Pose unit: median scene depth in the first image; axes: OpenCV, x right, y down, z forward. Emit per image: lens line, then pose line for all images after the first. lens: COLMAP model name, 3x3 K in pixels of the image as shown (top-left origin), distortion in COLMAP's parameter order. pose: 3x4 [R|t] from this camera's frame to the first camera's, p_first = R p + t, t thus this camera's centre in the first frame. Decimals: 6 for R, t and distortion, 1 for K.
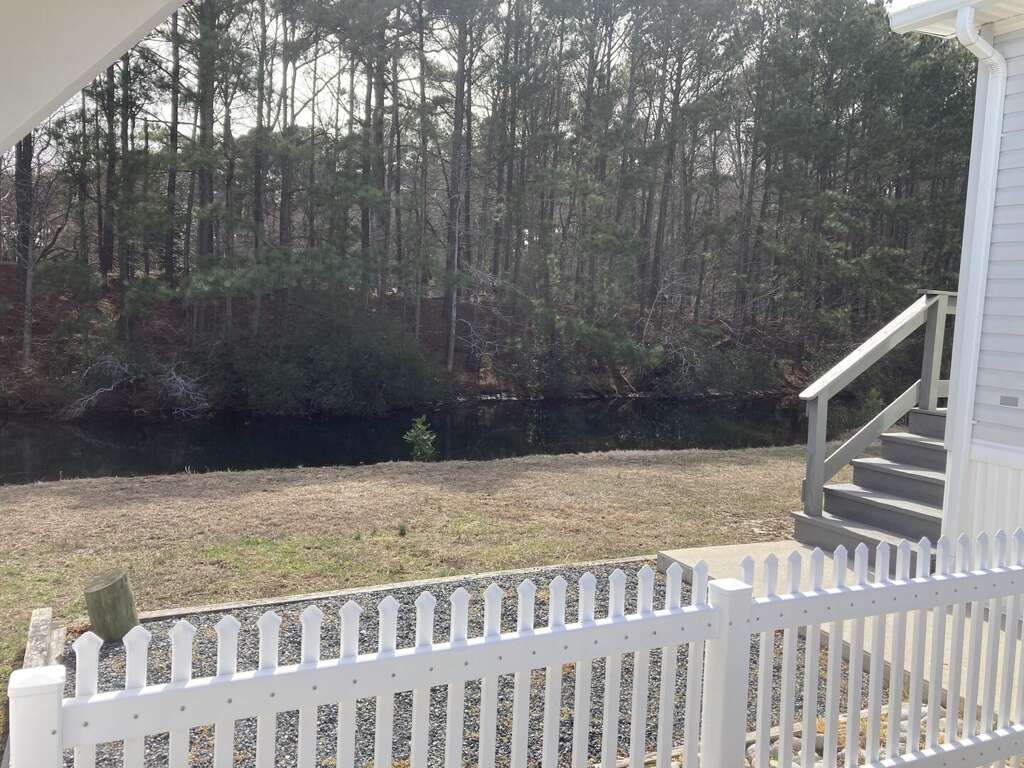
lens RADIAL K [[827.9, 0, 513.7], [0, 827.9, 380.3], [0, 0, 1]] dist [0.011694, 0.003269]
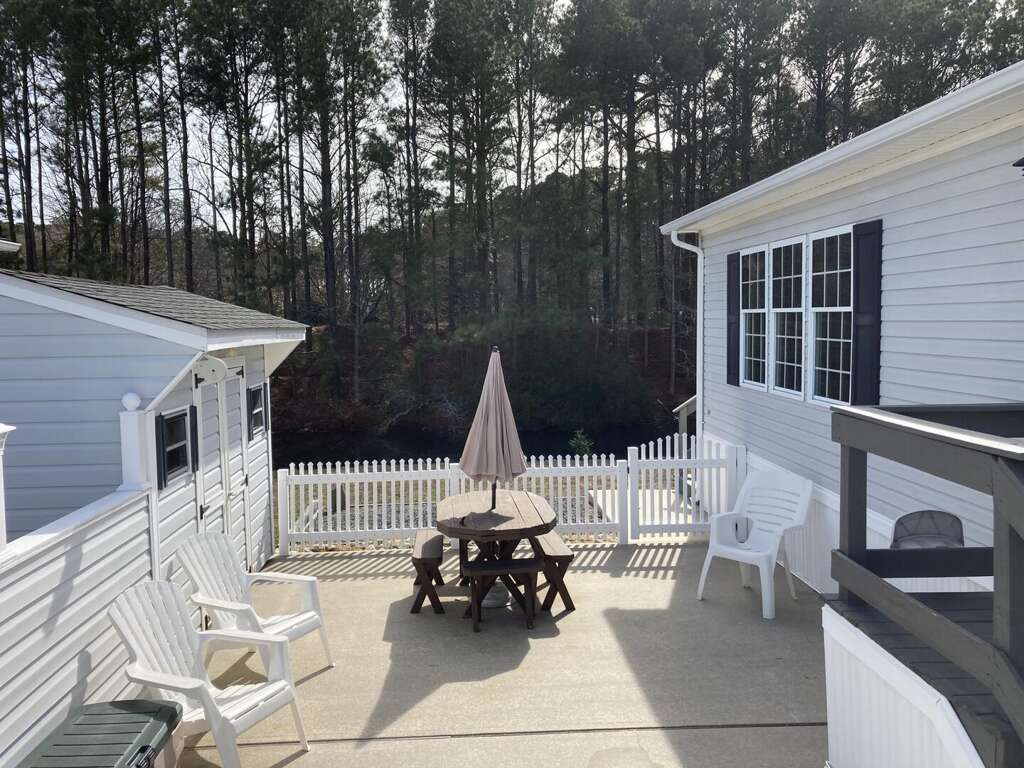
lens RADIAL K [[827.9, 0, 510.5], [0, 827.9, 385.0], [0, 0, 1]] dist [0.011694, 0.003269]
pose [[0.929414, -0.029164, -0.367884, 0.194279], [0.021942, 0.999476, -0.023801, -0.000266], [0.368385, 0.014049, 0.929567, -0.237882]]
